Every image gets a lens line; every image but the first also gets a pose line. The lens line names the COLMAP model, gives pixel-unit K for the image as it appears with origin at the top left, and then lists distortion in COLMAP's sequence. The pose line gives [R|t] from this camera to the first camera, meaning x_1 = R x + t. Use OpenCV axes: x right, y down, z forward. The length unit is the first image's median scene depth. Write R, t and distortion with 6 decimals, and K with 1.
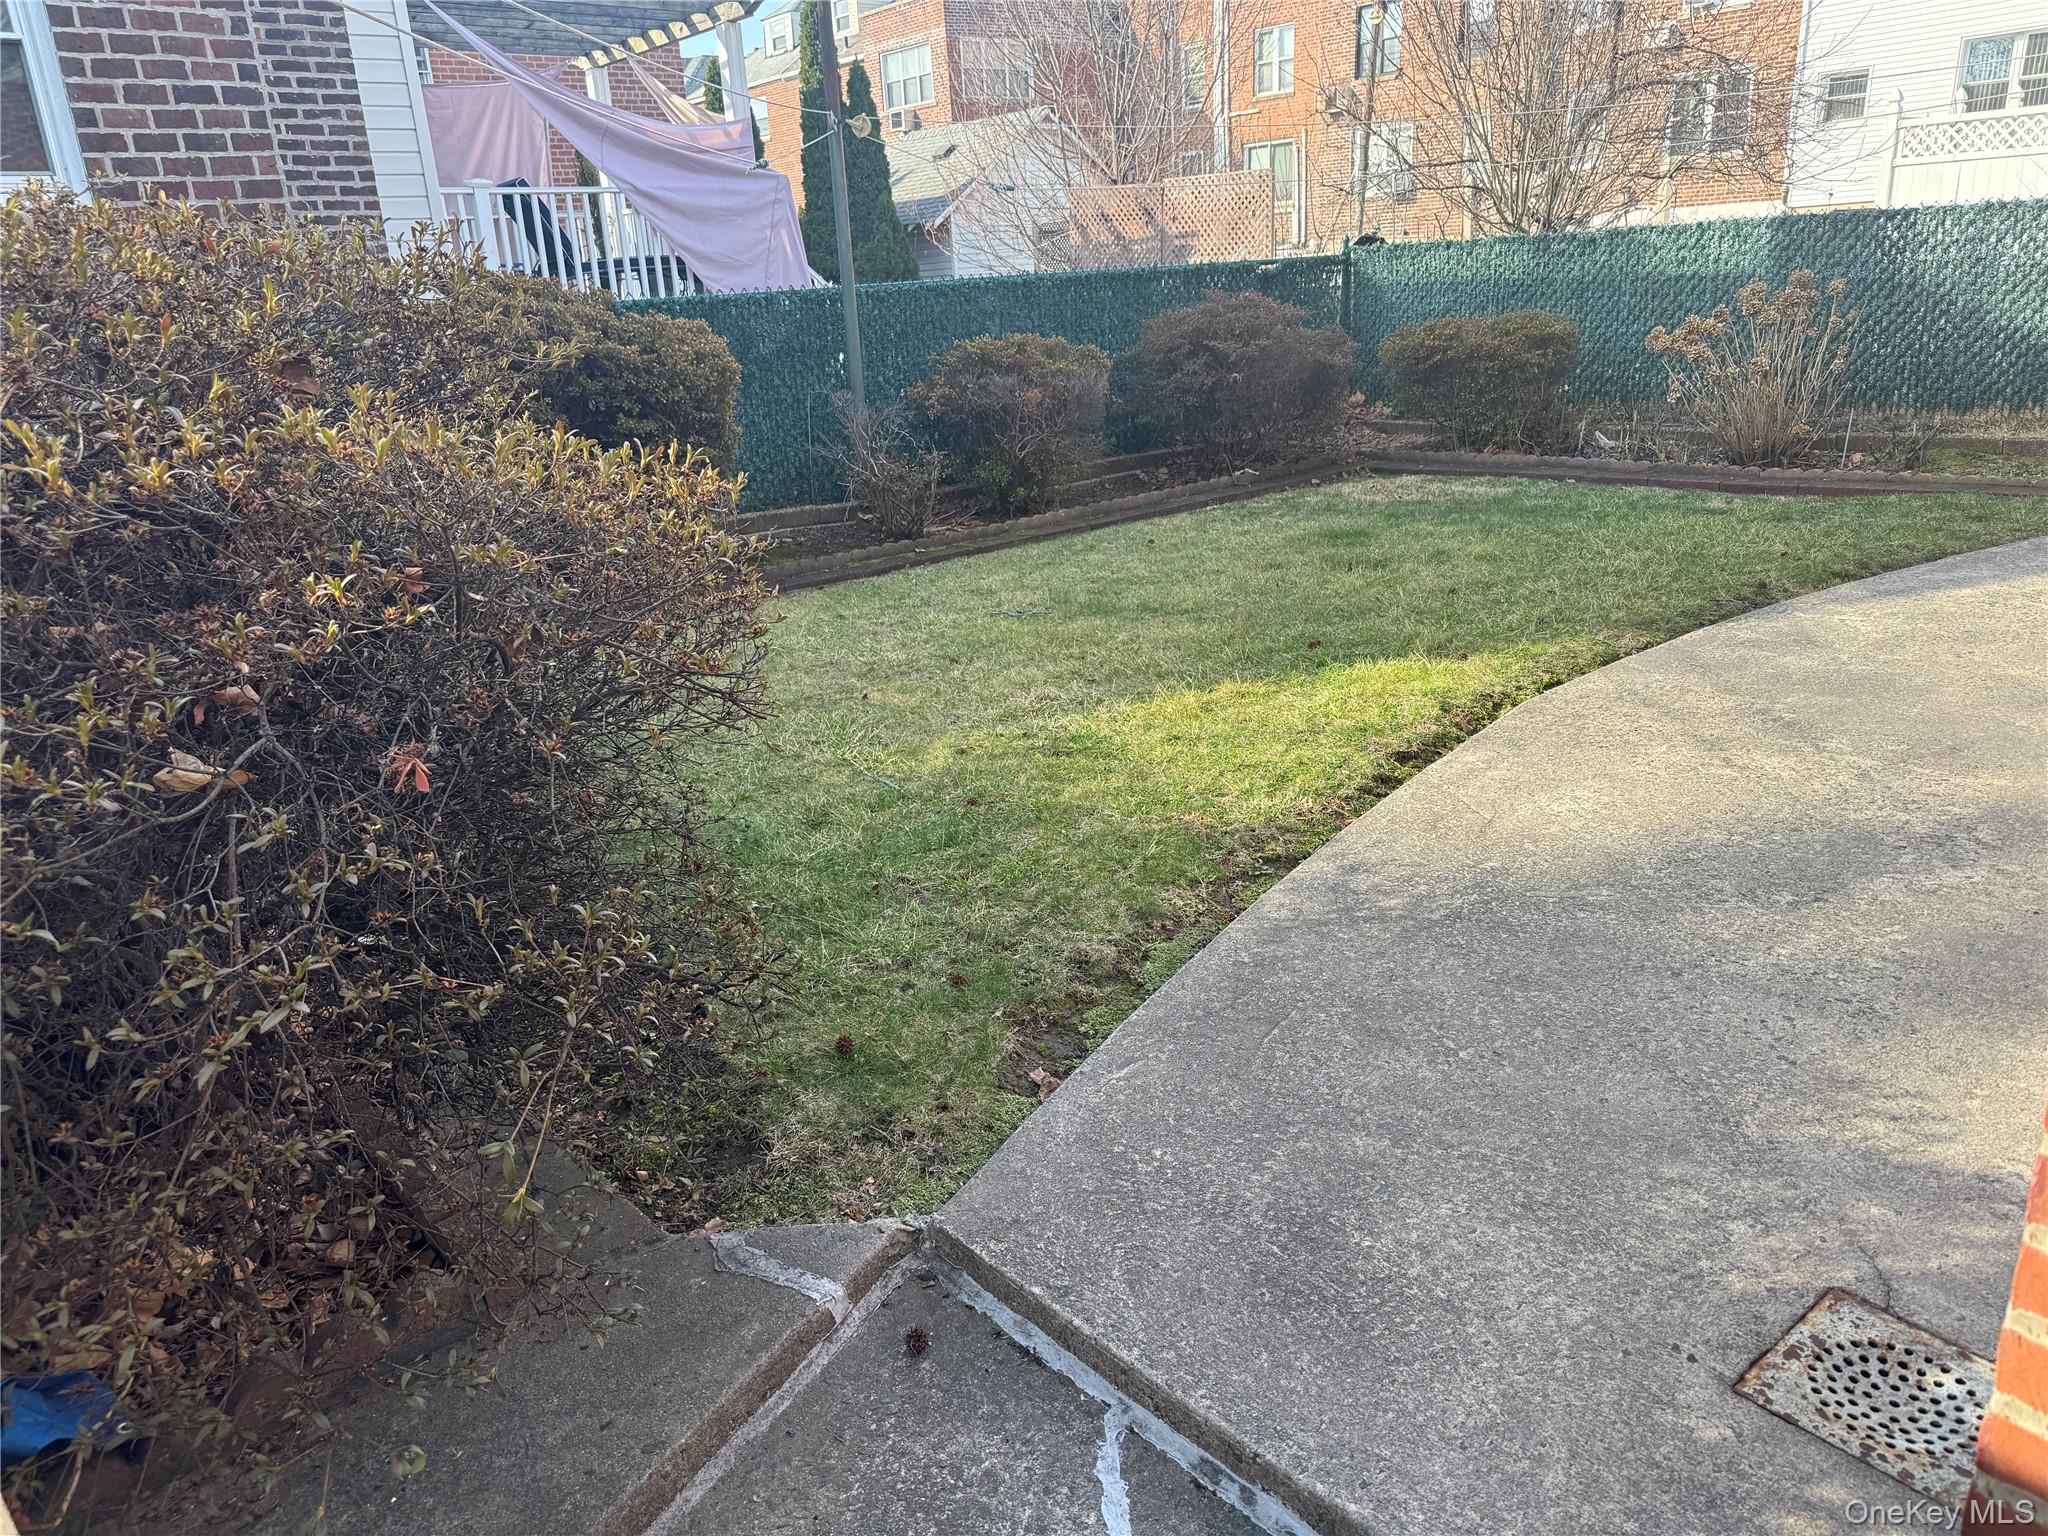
lens RADIAL K [[1449.8, 0, 1023.4], [0, 1449.8, 764.1], [0, 0, 1]] dist [0.008461, -0.009940]
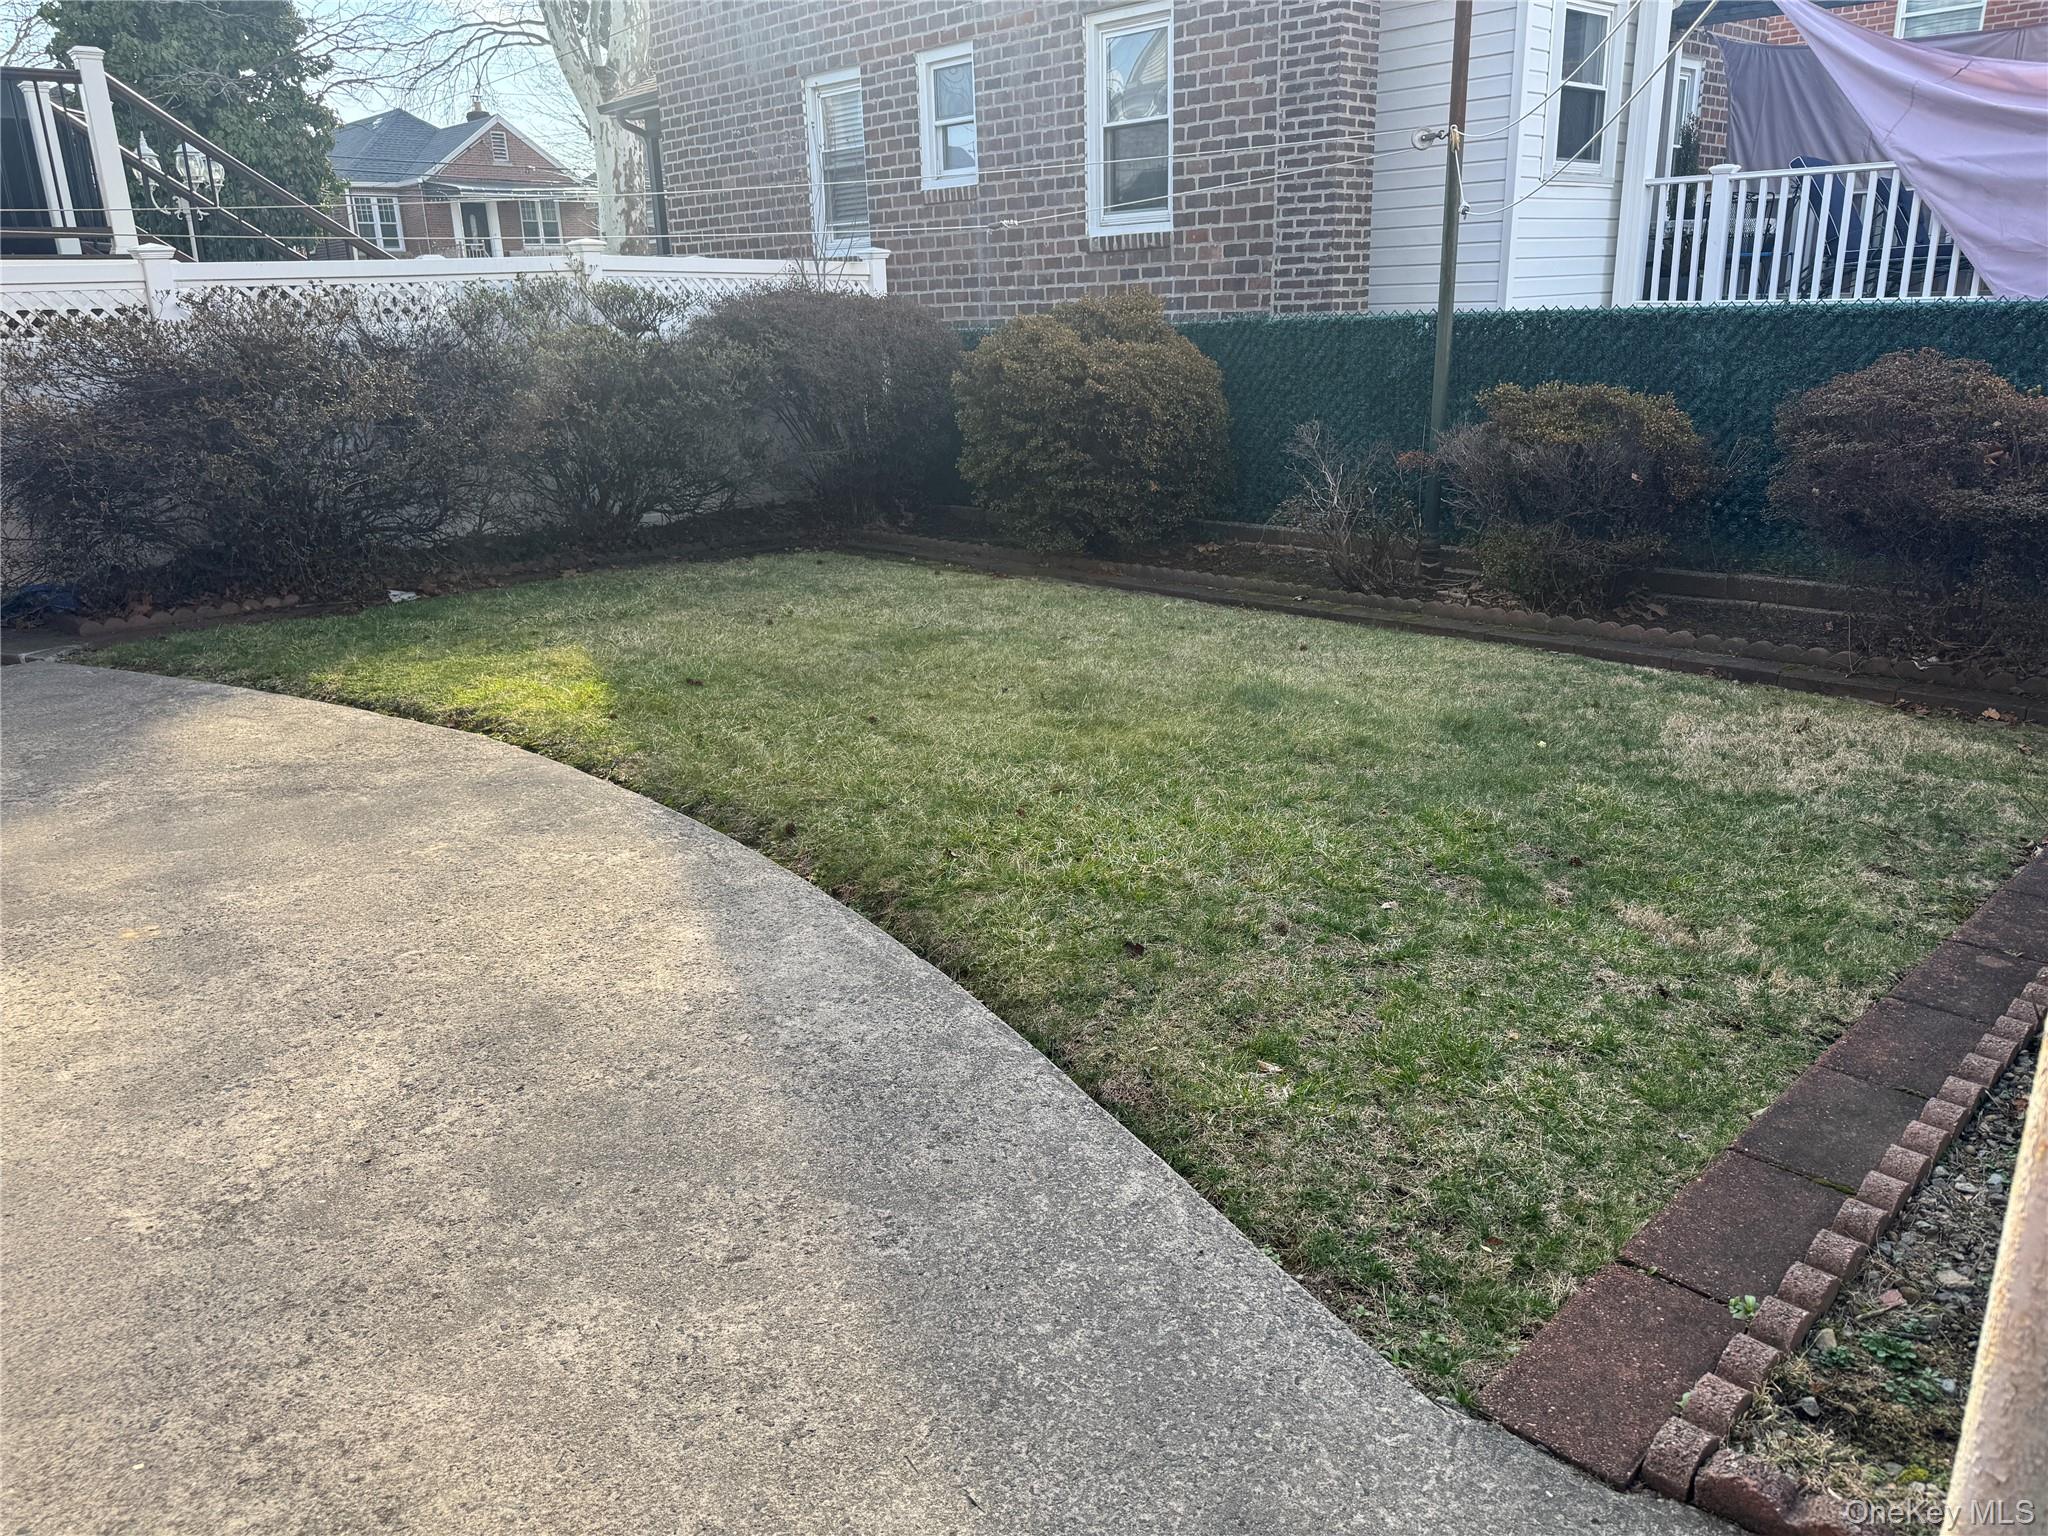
lens RADIAL K [[1449.8, 0, 1025.1], [0, 1449.8, 767.6], [0, 0, 1]] dist [0.008461, -0.009940]
pose [[0.084993, 0.354293, -0.931264, 0.856774], [-0.299675, 0.900460, 0.315224, -0.300251], [0.950248, 0.252285, 0.182706, 0.699802]]
